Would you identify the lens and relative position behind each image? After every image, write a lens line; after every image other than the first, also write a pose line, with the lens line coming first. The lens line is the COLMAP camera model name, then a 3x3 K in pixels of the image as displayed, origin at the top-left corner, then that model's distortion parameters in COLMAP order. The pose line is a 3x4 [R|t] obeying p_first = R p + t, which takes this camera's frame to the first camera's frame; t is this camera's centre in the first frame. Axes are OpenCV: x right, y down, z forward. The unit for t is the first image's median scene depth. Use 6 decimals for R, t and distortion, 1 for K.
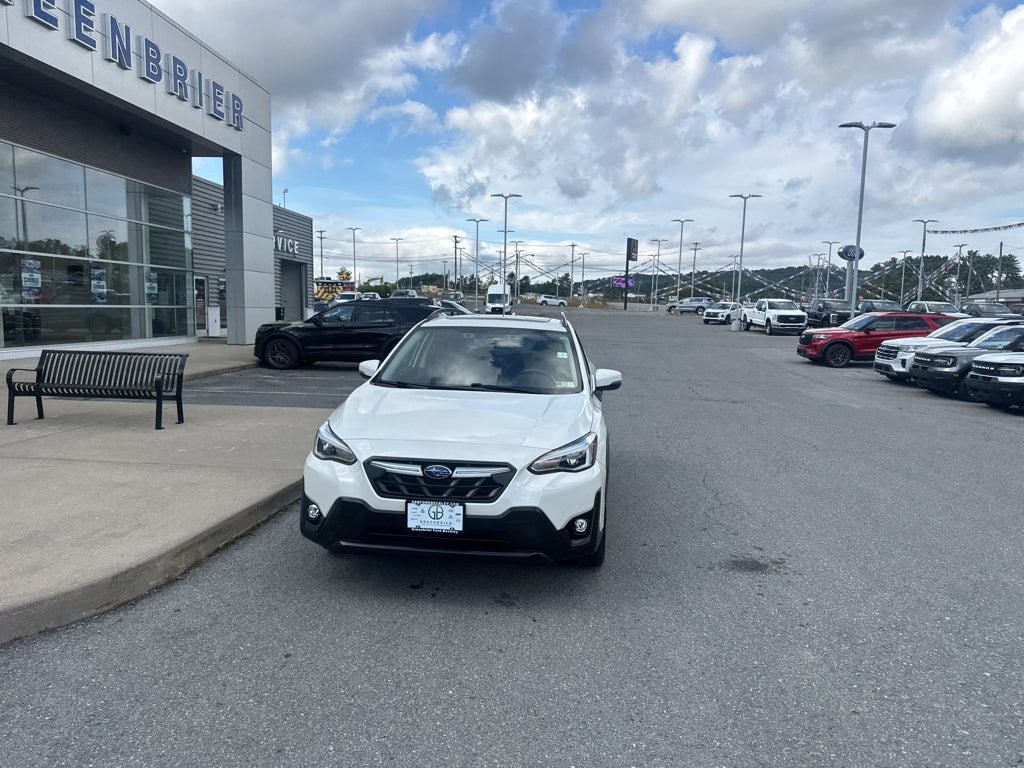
lens RADIAL K [[718.4, 0, 512.2], [0, 718.4, 392.2], [0, 0, 1]] dist [0.031174, -0.035659]
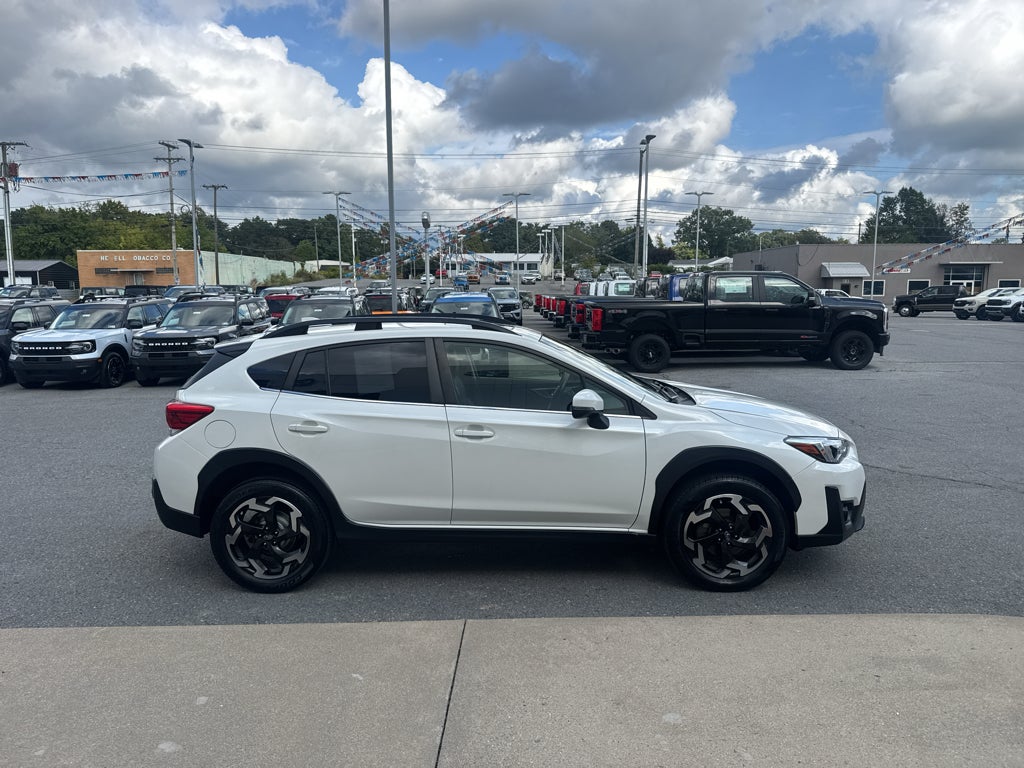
lens RADIAL K [[718.4, 0, 504.9], [0, 718.4, 394.5], [0, 0, 1]] dist [0.031174, -0.035659]
pose [[-0.071157, -0.165319, 0.983670, -0.200019], [0.113767, 0.978389, 0.172661, -0.038904], [-0.990956, 0.124195, -0.050812, 0.243020]]
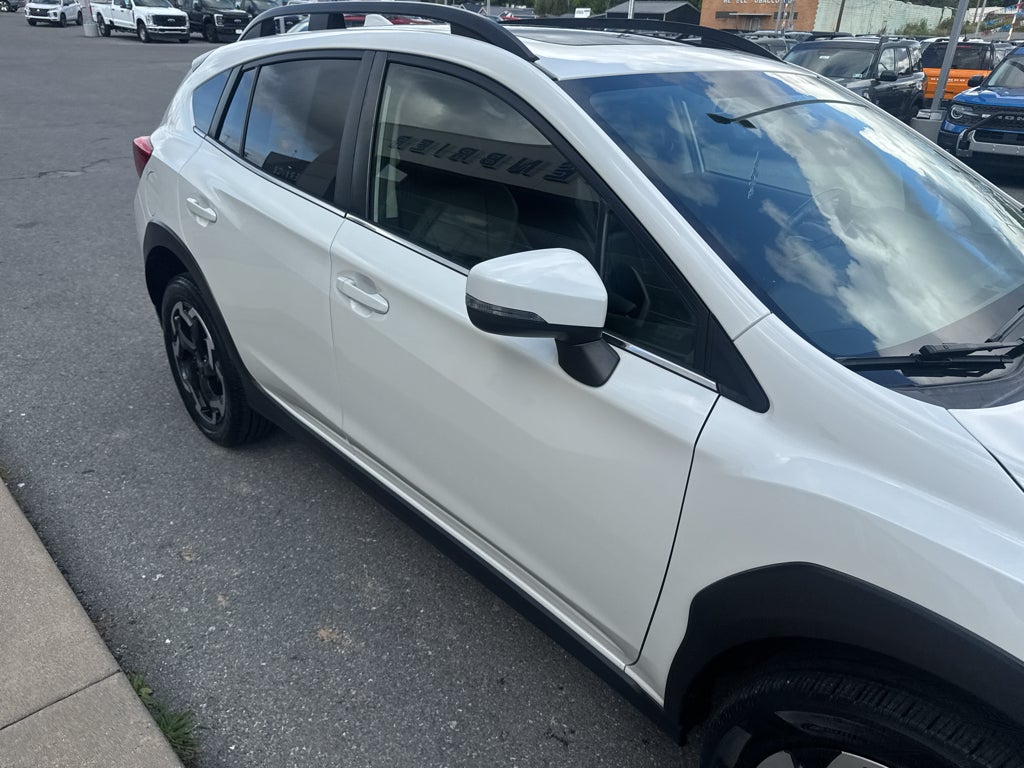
lens RADIAL K [[718.4, 0, 514.0], [0, 718.4, 393.7], [0, 0, 1]] dist [0.031174, -0.035659]
pose [[0.653636, -0.338898, 0.676689, -0.081634], [0.065644, 0.916153, 0.395418, -0.020811], [-0.753956, -0.214039, 0.621078, 0.184258]]
